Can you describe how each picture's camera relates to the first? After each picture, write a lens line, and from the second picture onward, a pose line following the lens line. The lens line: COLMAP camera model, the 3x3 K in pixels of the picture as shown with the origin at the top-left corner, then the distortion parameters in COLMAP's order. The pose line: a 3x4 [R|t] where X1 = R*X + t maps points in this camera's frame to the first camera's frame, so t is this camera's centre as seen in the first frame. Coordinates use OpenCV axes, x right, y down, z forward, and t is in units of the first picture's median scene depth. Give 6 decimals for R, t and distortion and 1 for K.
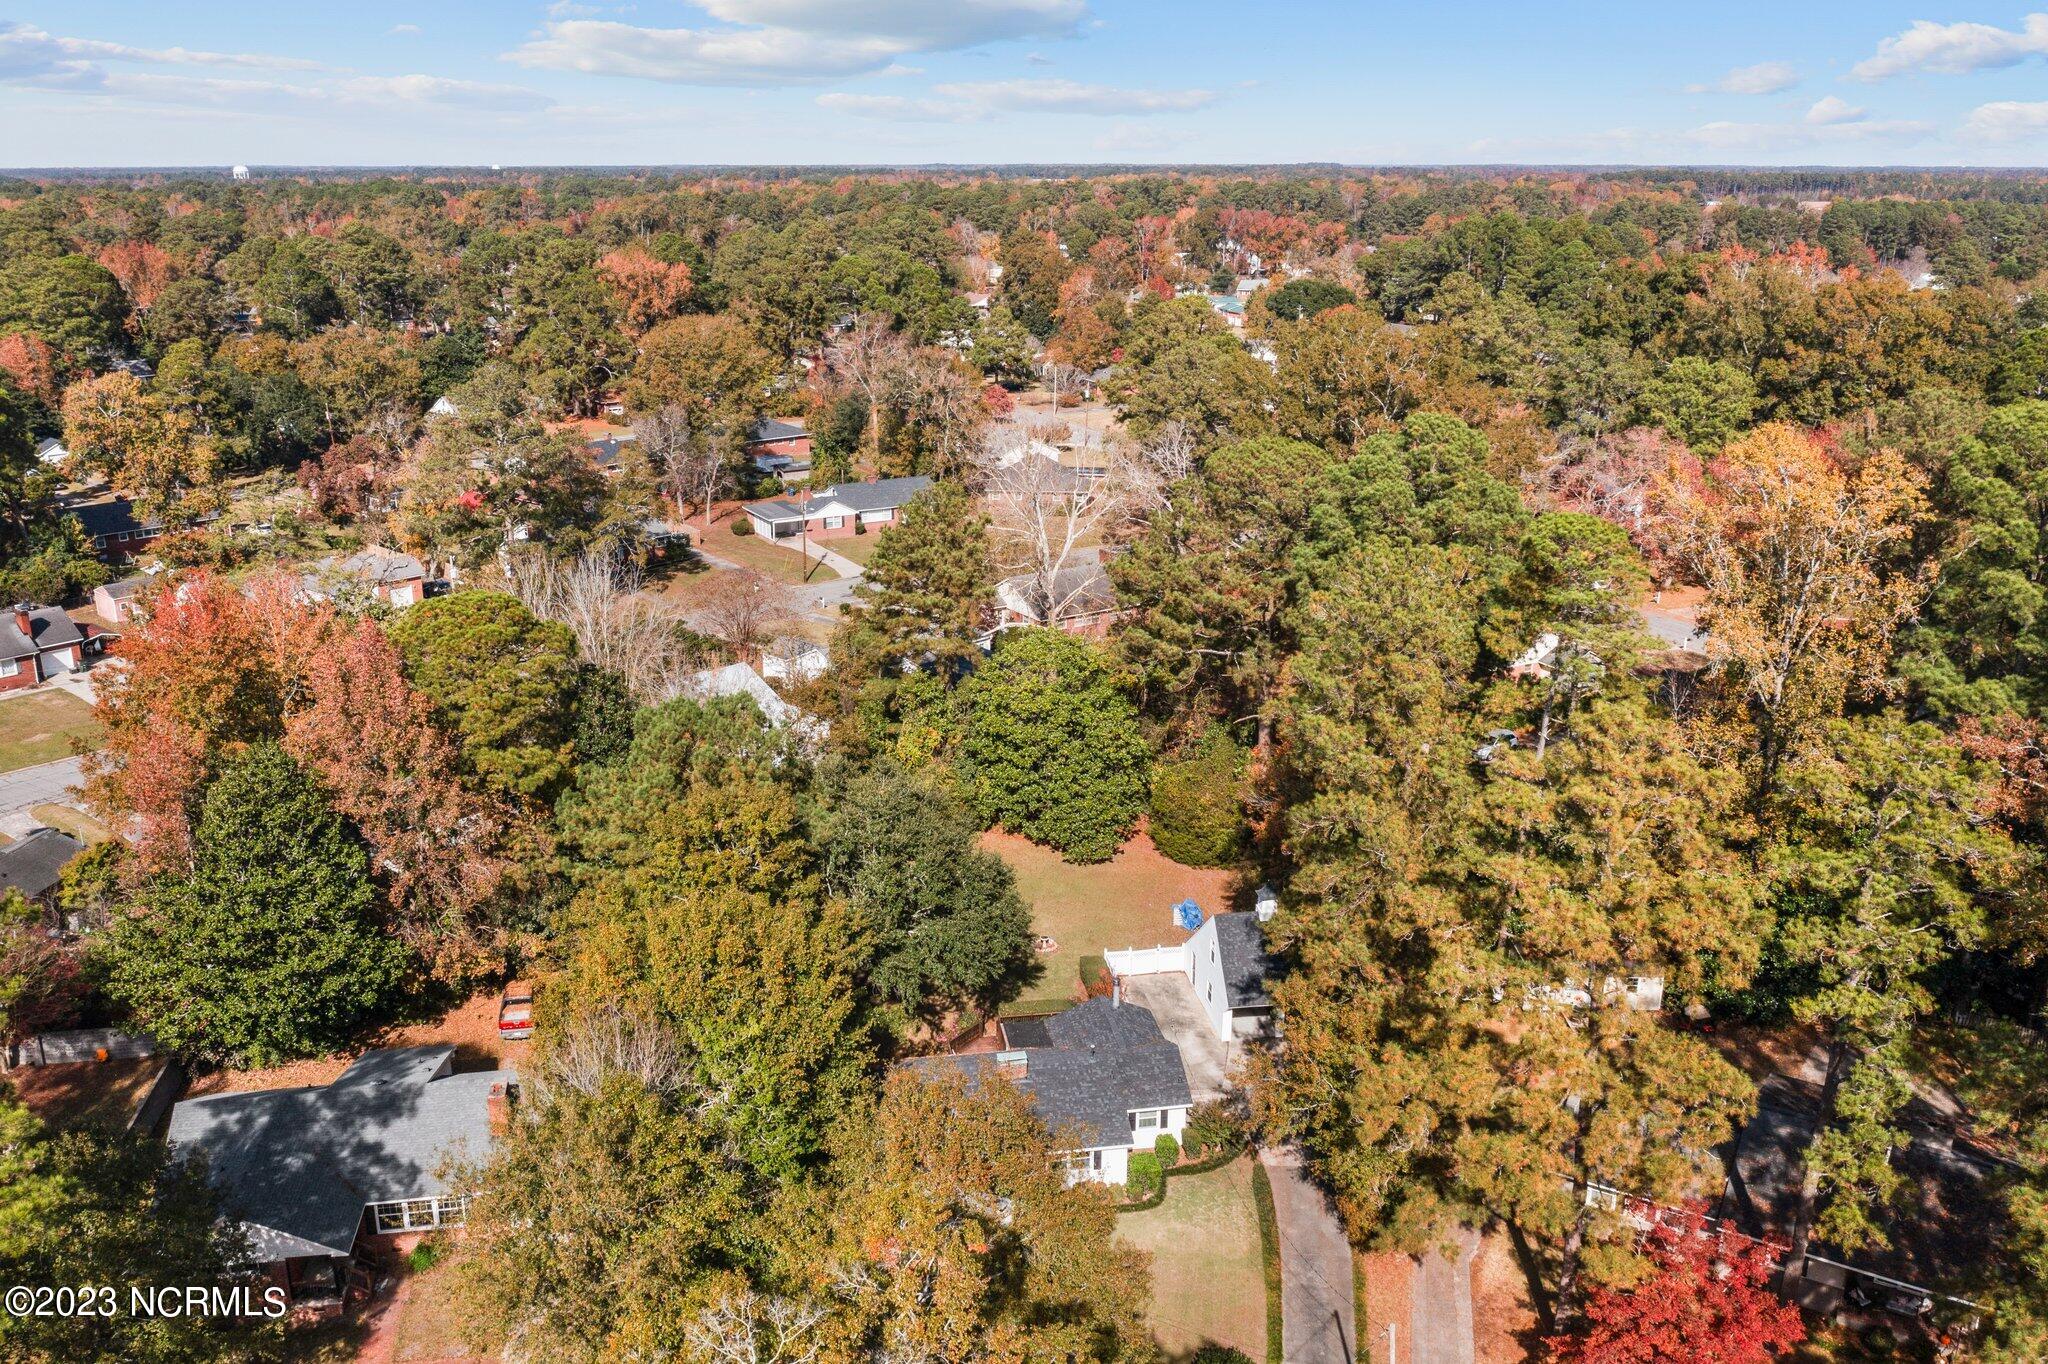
lens RADIAL K [[1663.6, 0, 1024.1], [0, 1663.6, 683.7], [0, 0, 1]] dist [-0.017002, -0.000179]
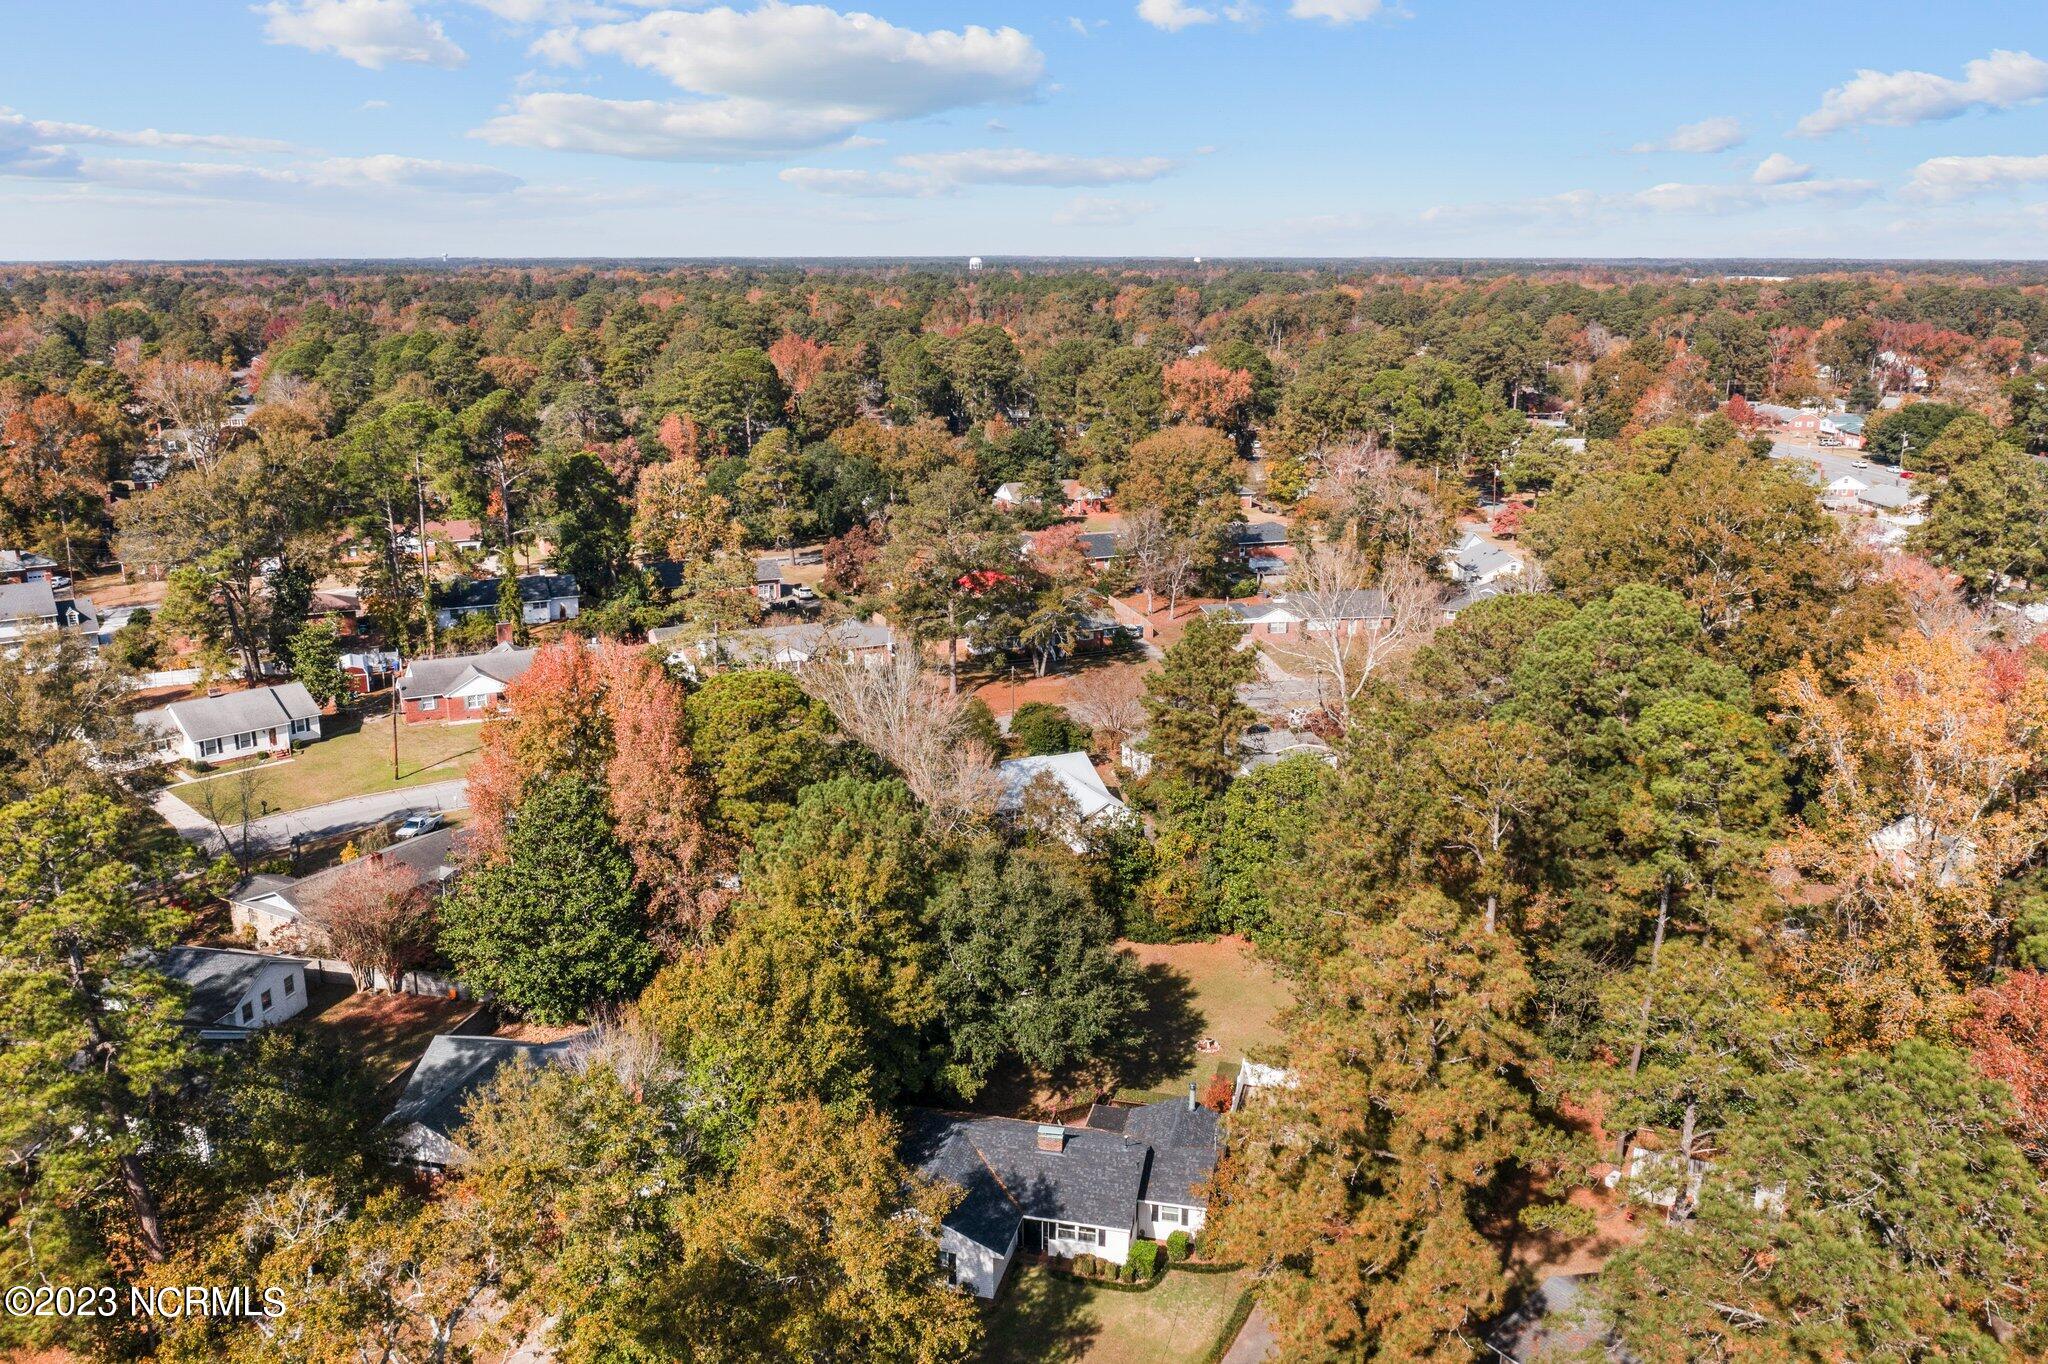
lens RADIAL K [[1636.4, 0, 1024.4], [0, 1636.4, 681.3], [0, 0, 1]] dist [-0.015886, -0.005310]
pose [[0.920372, 0.099022, -0.378298, 0.149387], [-0.117307, 0.992767, -0.025537, -0.019643], [0.373033, 0.067881, 0.925332, -0.022425]]
